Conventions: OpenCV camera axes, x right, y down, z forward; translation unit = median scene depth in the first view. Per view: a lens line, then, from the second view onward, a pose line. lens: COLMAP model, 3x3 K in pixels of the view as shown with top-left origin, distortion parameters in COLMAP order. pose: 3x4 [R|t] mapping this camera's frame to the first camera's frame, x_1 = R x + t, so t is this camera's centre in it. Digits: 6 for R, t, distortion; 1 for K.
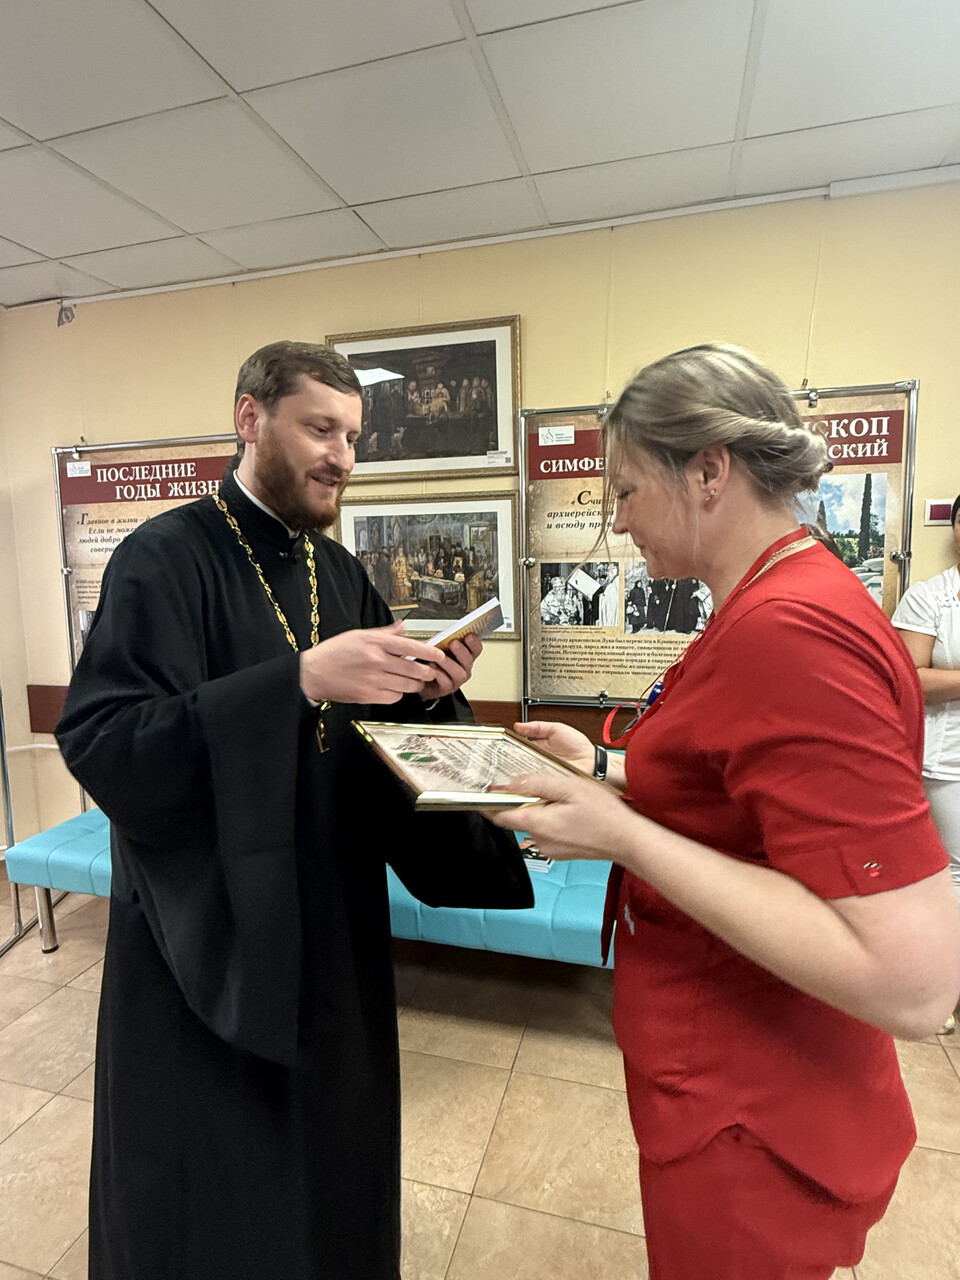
lens RADIAL K [[696.6, 0, 480.0], [0, 696.6, 640.0], [0, 0, 1]] dist [-0.002974, -0.000770]
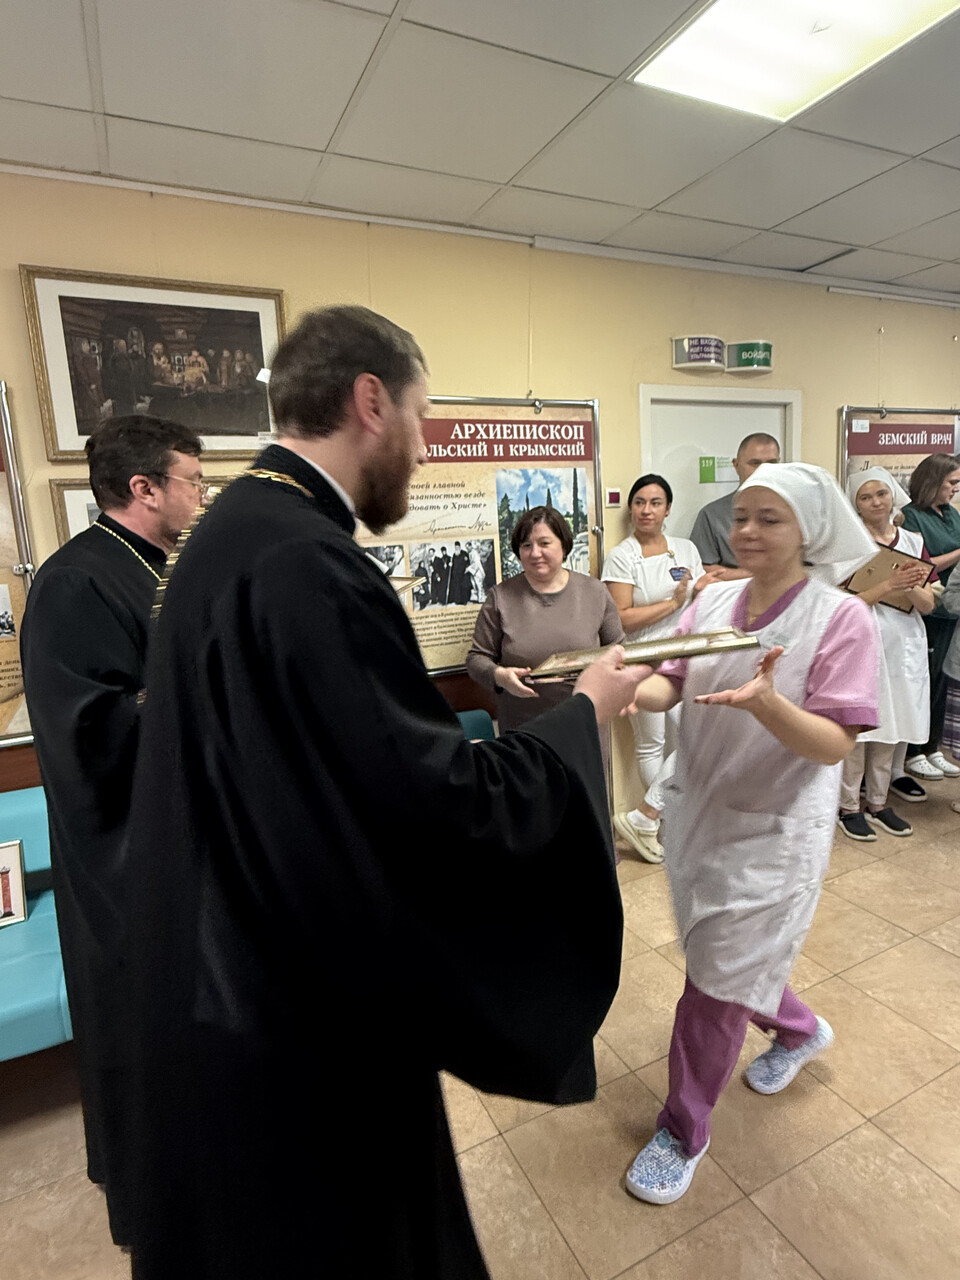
lens RADIAL K [[696.6, 0, 480.0], [0, 696.6, 640.0], [0, 0, 1]] dist [-0.002974, -0.000770]
pose [[0.748297, -0.128386, 0.650822, -0.458835], [0.126075, 0.990735, 0.050482, -0.007133], [-0.651274, 0.044276, 0.757550, 0.134325]]
